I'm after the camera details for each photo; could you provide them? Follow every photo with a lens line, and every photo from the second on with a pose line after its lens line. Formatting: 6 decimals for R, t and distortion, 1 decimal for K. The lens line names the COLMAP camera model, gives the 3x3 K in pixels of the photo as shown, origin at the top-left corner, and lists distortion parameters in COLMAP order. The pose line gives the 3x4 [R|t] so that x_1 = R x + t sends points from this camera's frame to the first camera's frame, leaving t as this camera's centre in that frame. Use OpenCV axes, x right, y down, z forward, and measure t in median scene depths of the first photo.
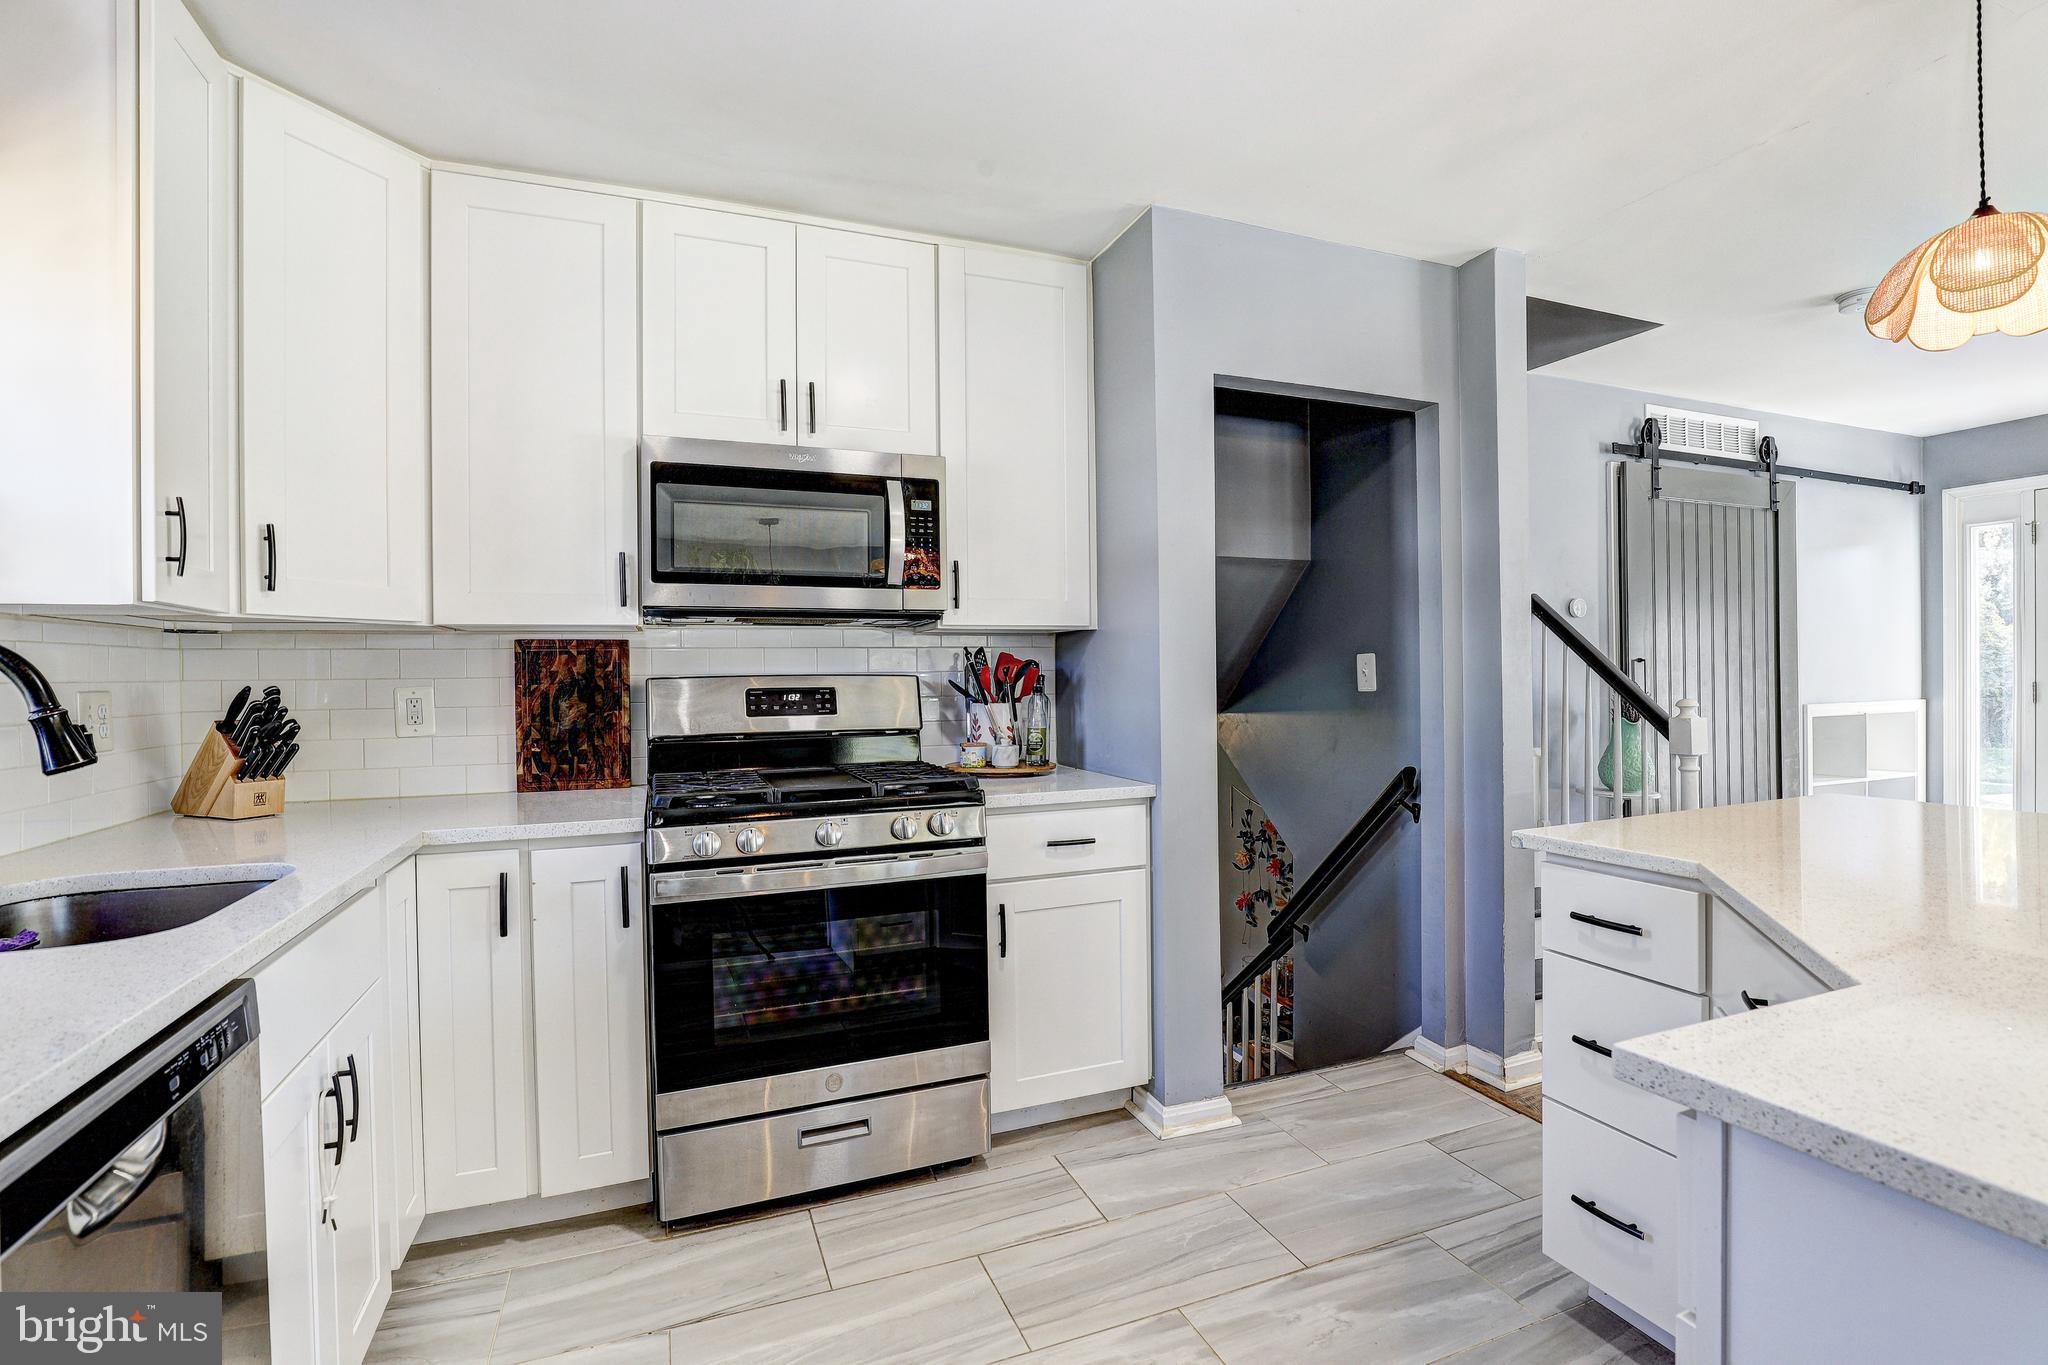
lens RADIAL K [[939.0, 0, 1037.2], [0, 939.0, 675.9], [0, 0, 1]] dist [-0.040258, 0.009007]
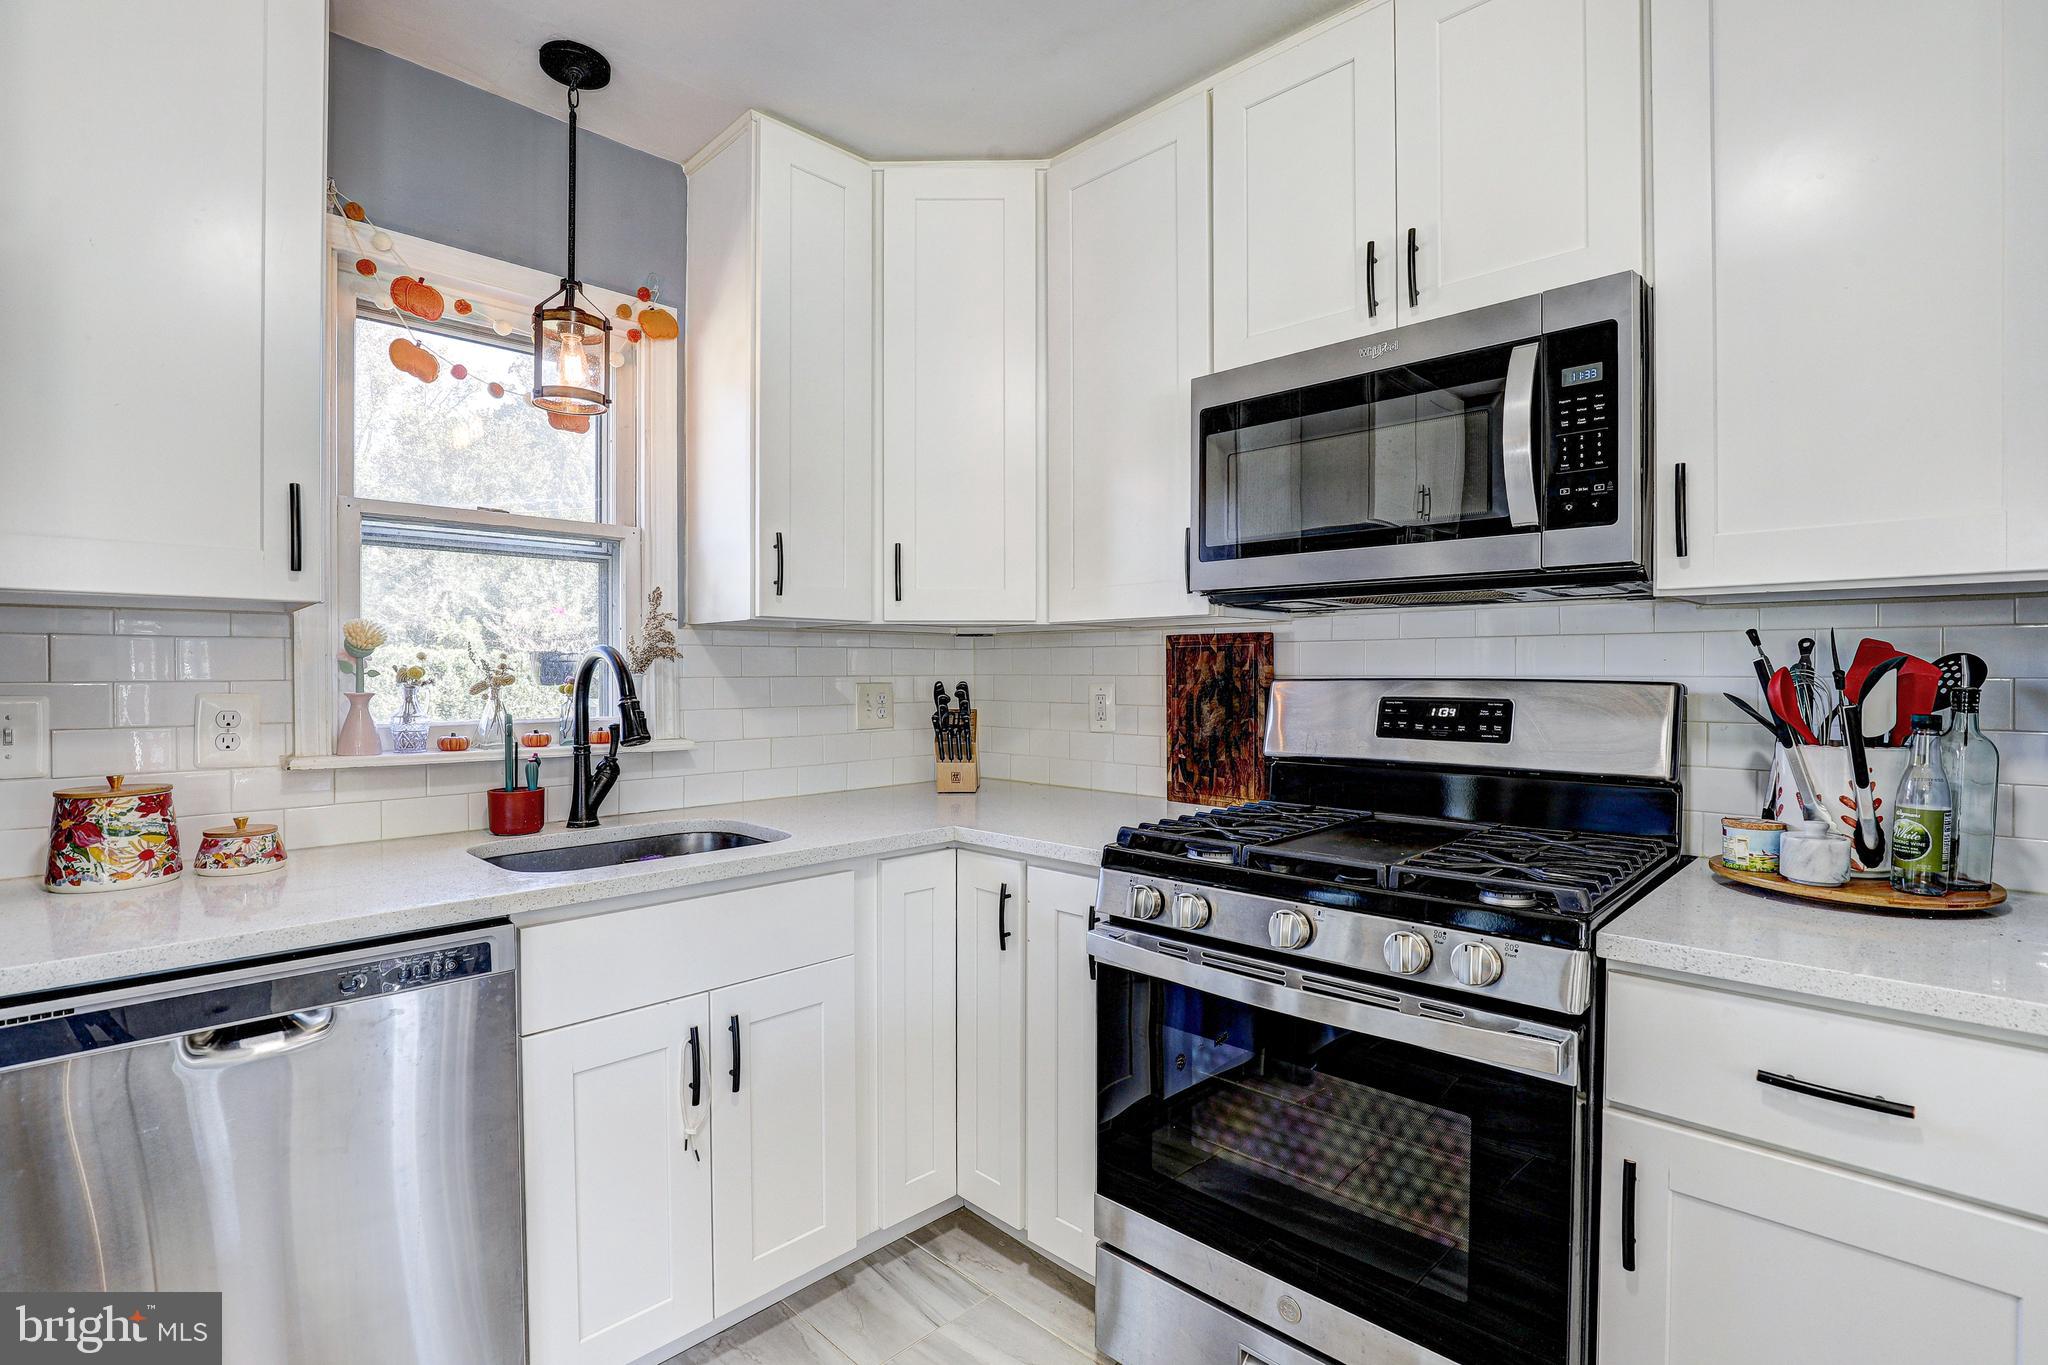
lens RADIAL K [[968.3, 0, 1024.0], [0, 968.3, 682.5], [0, 0, 1]] dist [-0.028904, -0.000648]
pose [[0.402966, 0.023123, -0.914923, 0.250444], [-0.006704, 0.999729, 0.022314, -0.012030], [0.915190, -0.002858, 0.403012, 0.458846]]
